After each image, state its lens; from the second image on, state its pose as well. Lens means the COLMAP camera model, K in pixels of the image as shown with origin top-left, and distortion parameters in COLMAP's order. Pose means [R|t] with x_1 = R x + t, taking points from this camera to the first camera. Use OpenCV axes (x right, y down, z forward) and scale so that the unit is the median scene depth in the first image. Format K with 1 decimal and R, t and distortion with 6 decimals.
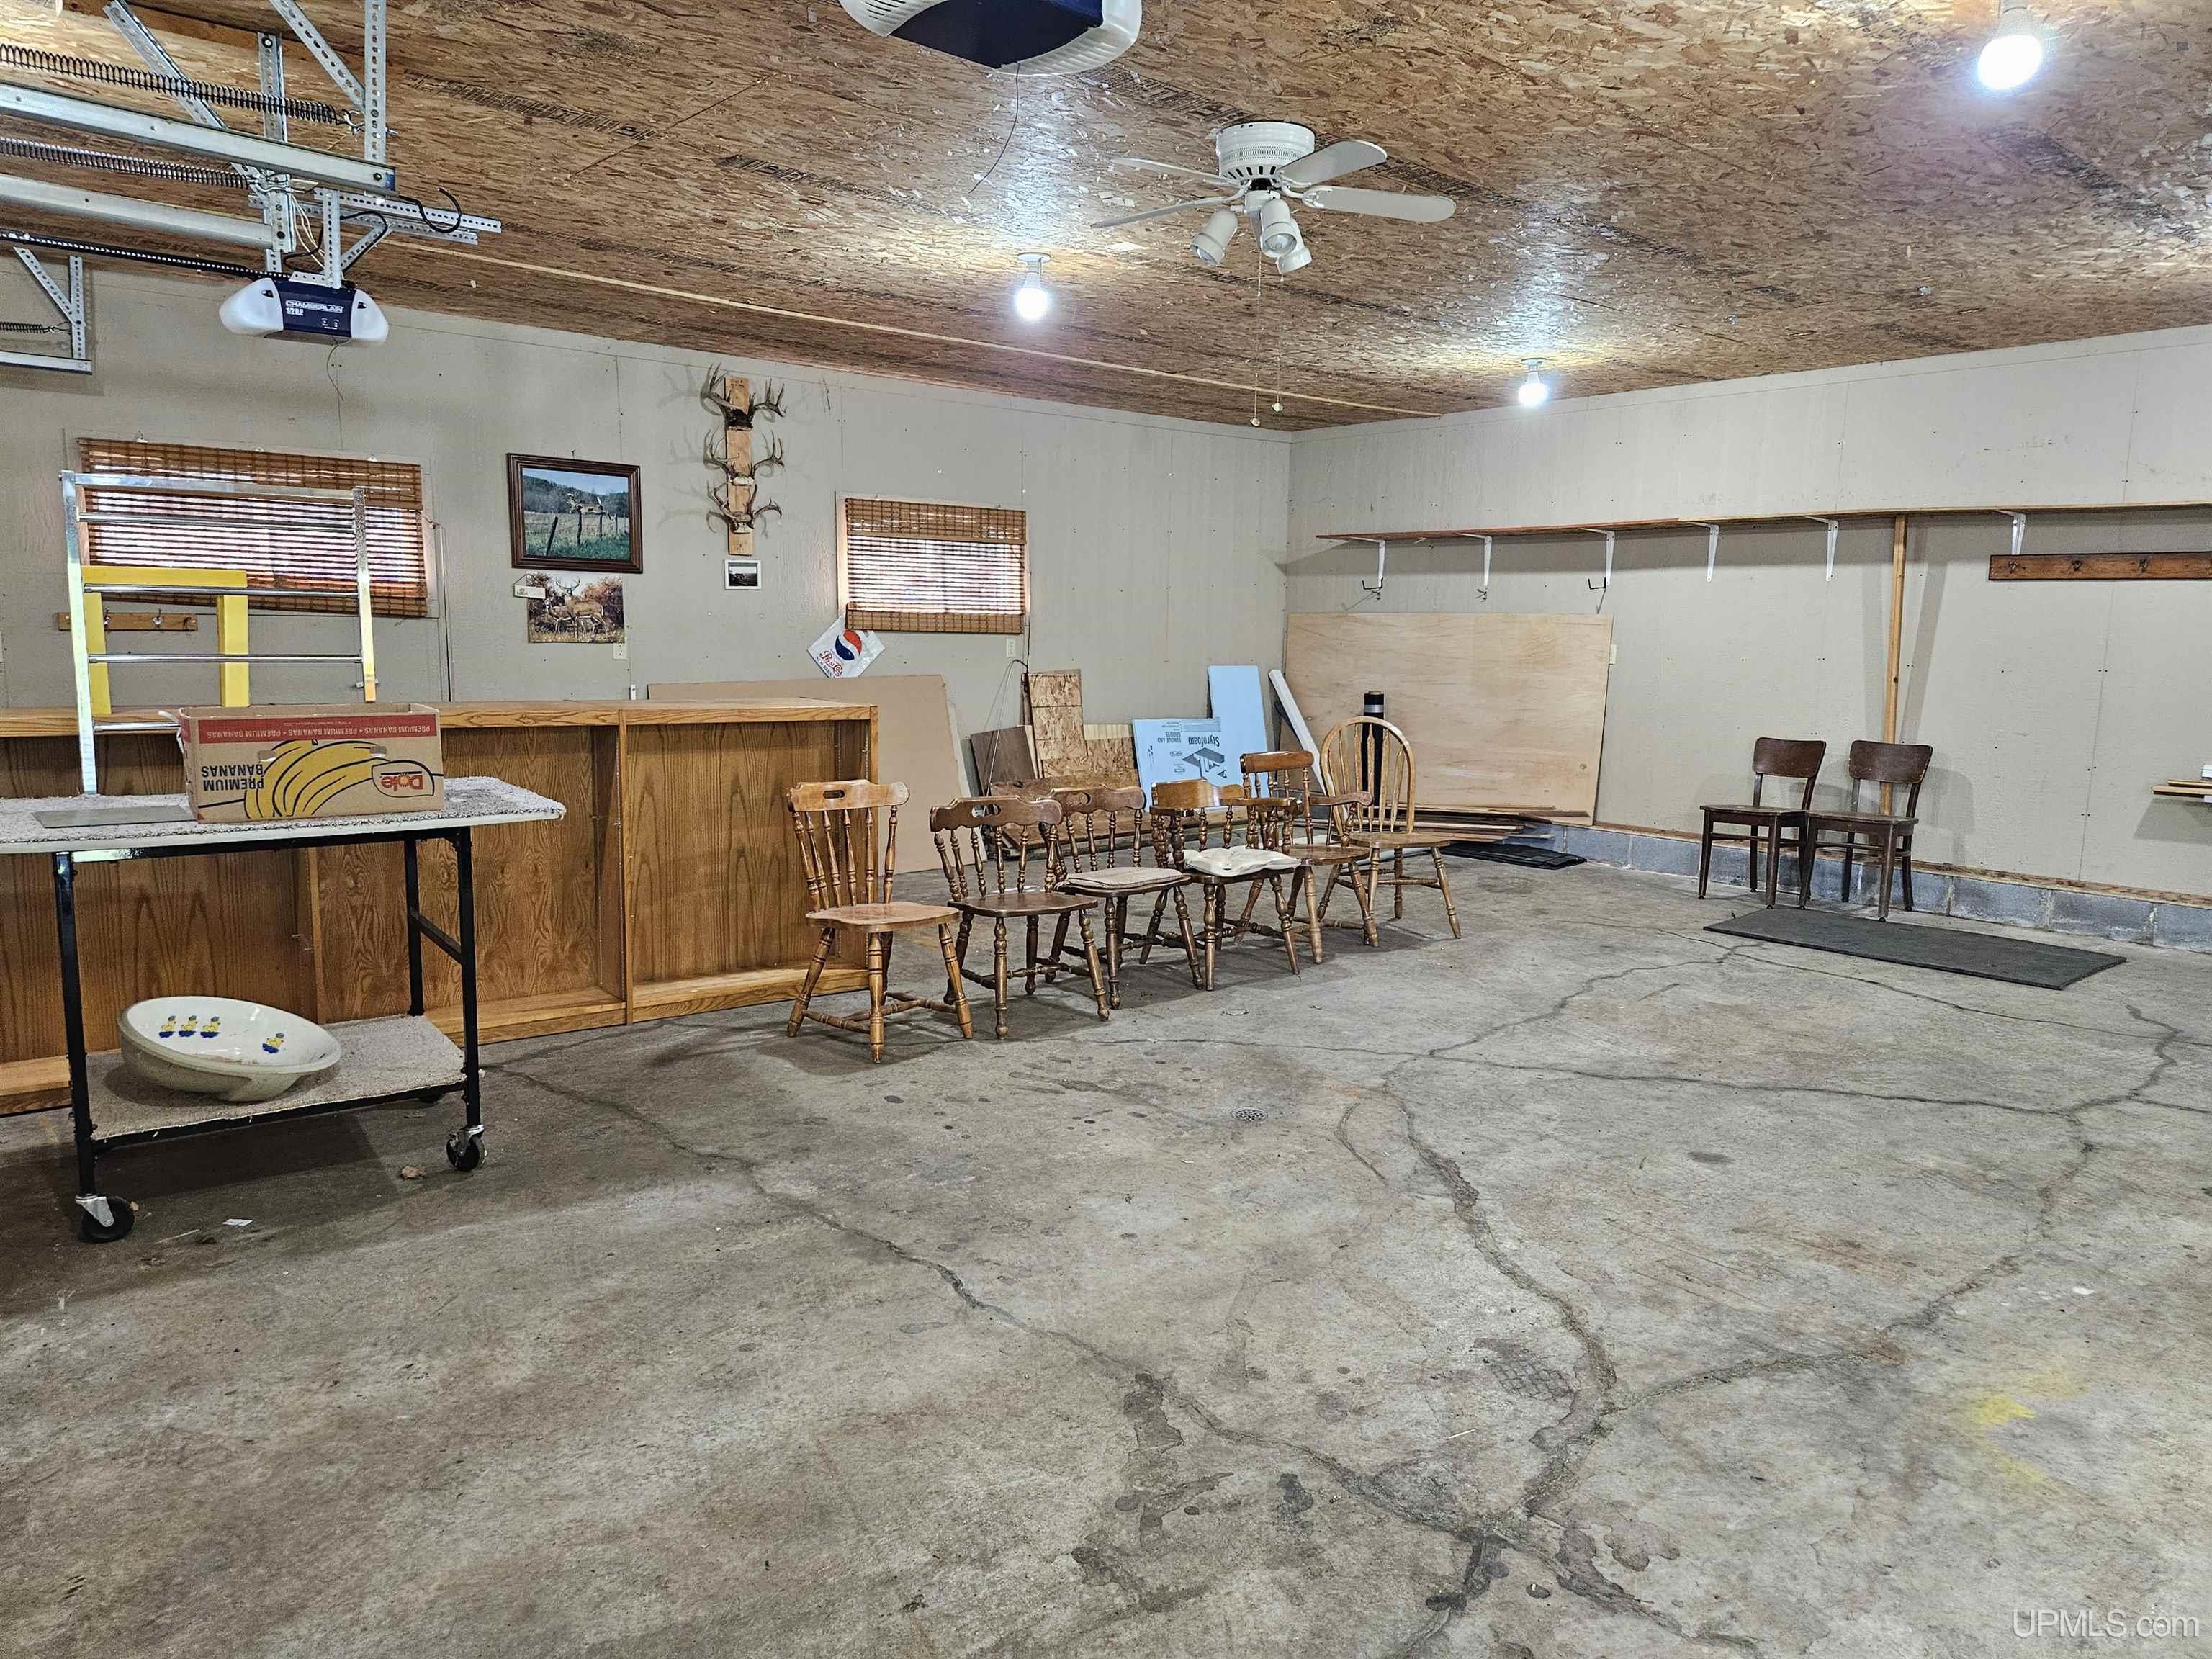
lens RADIAL K [[1473.2, 0, 1072.5], [0, 1473.2, 820.7], [0, 0, 1]] dist [0.061242, -0.054654]
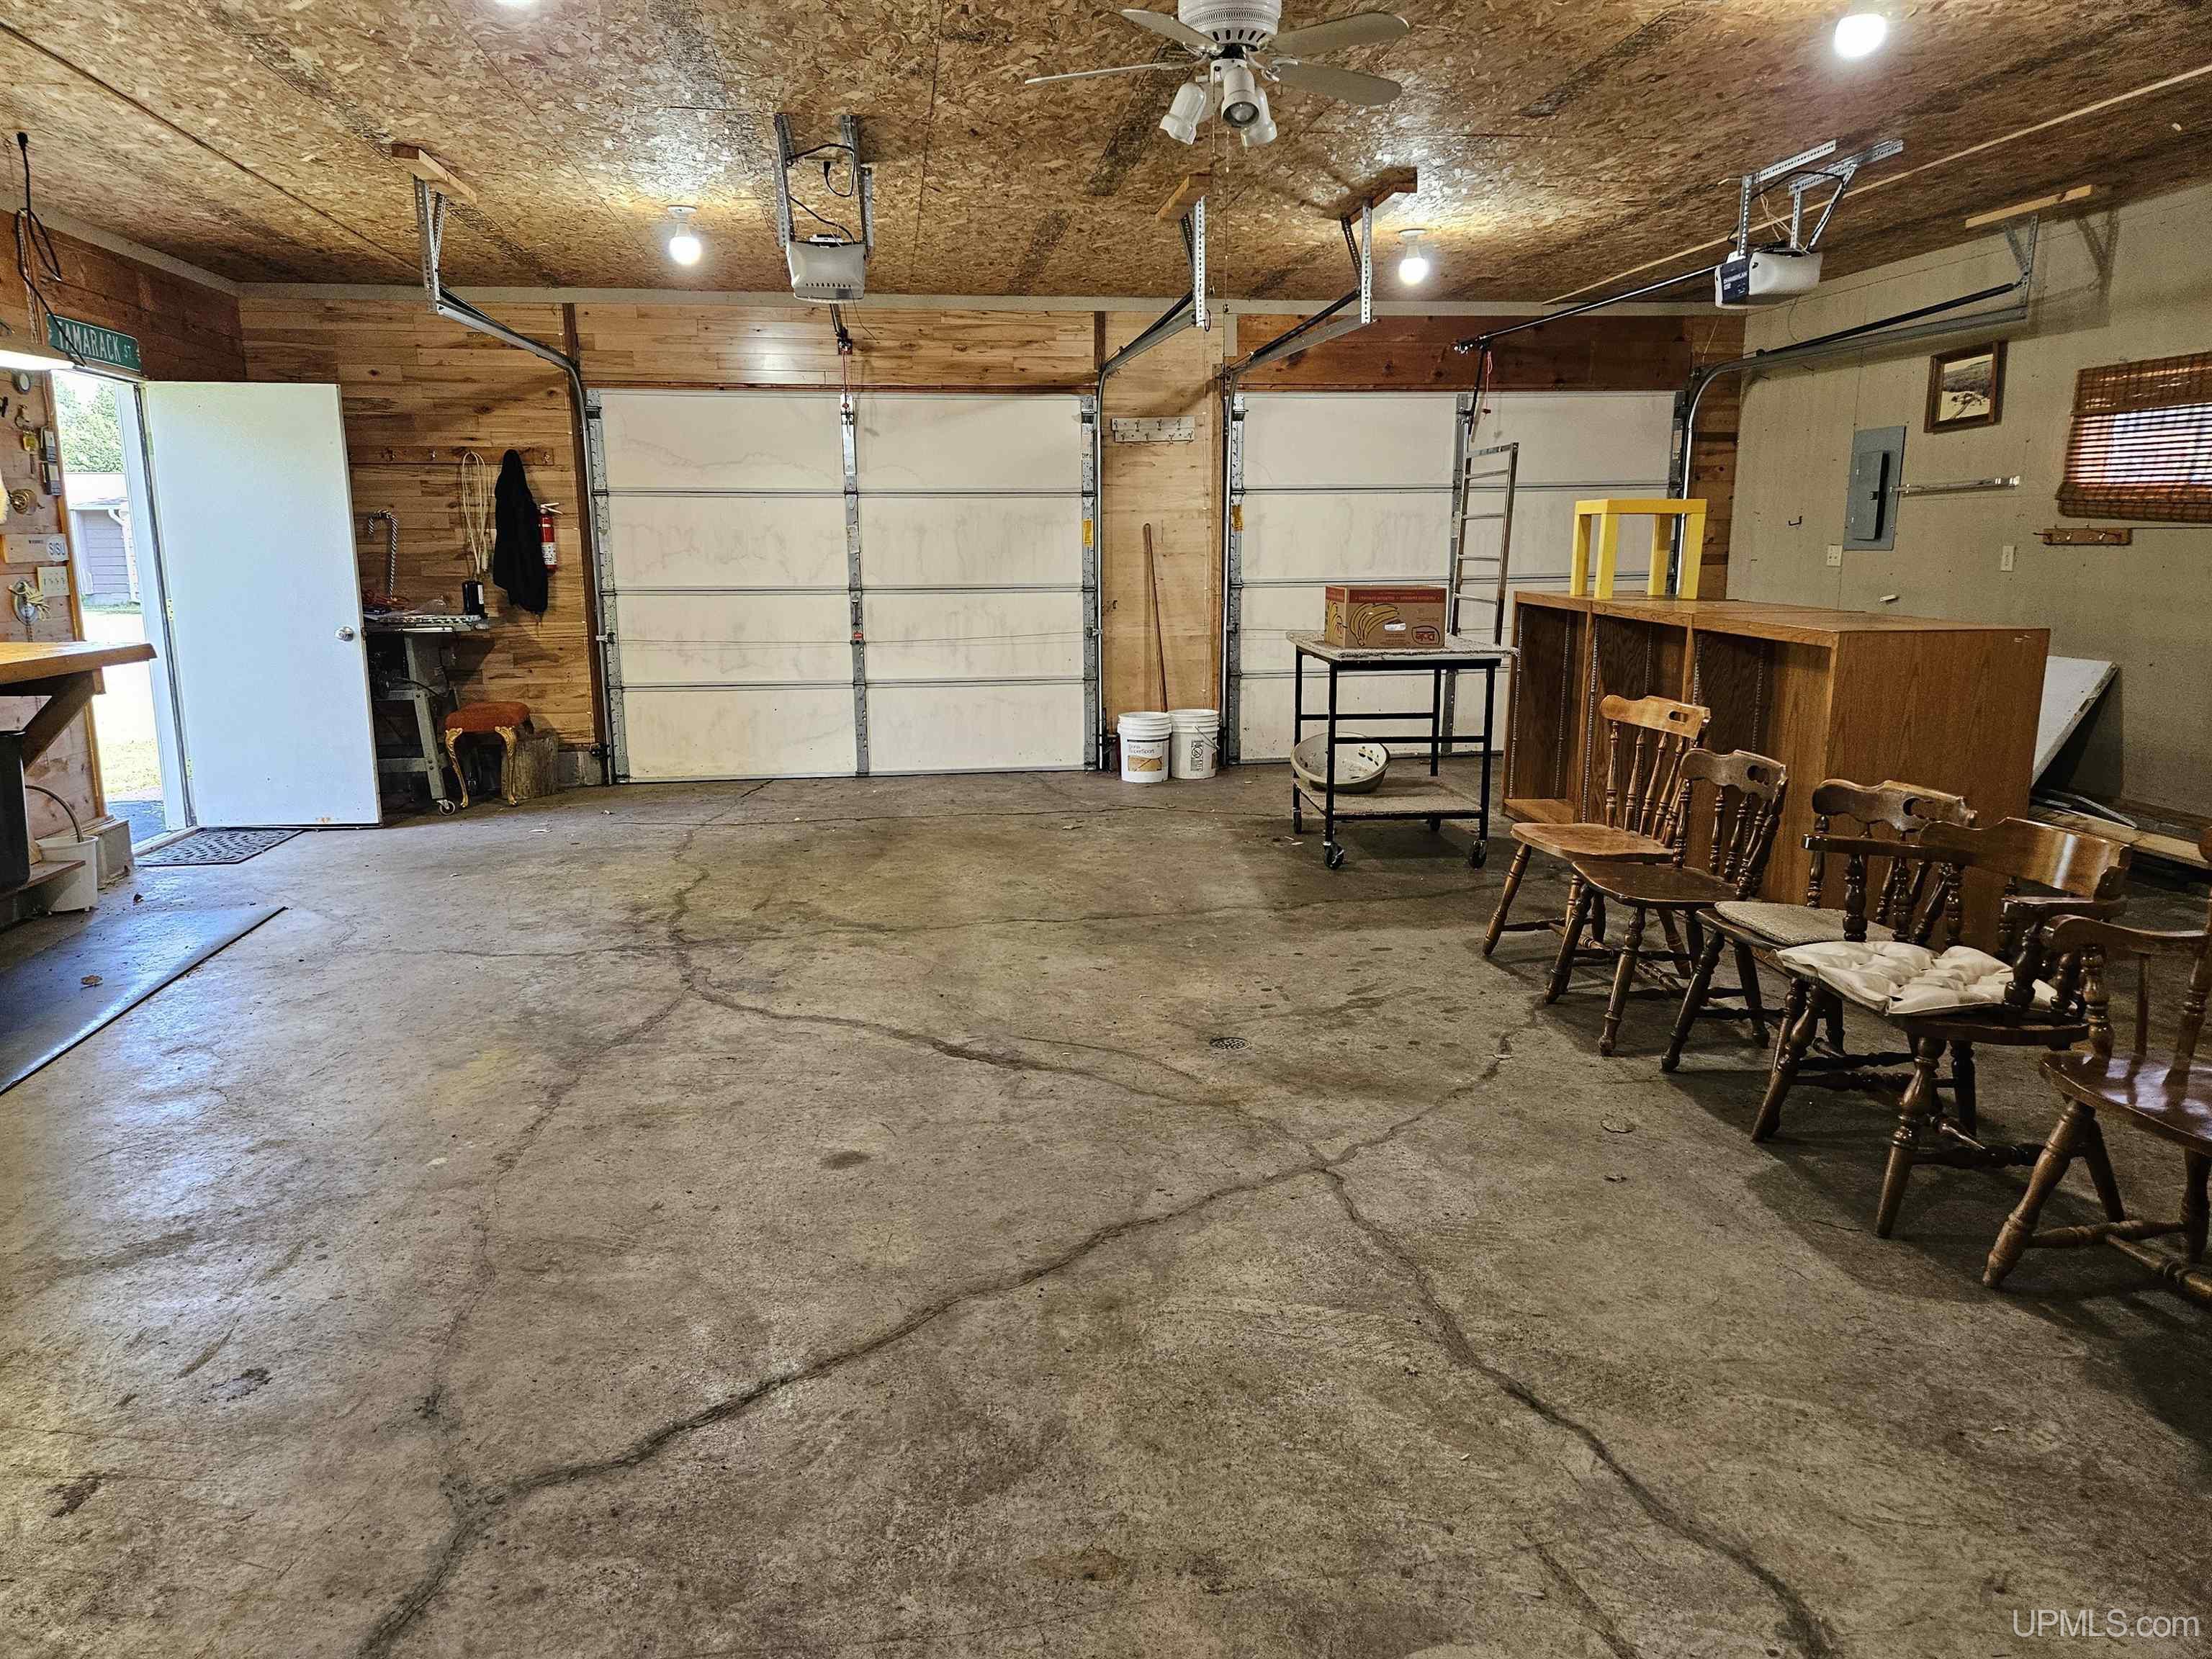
lens RADIAL K [[1473.2, 0, 1072.5], [0, 1473.2, 820.7], [0, 0, 1]] dist [0.061242, -0.054654]
pose [[-0.546833, 0.146621, -0.824303, 0.876544], [-0.119823, 0.960706, 0.250372, -0.151733], [0.828623, 0.235682, -0.507778, 1.285720]]
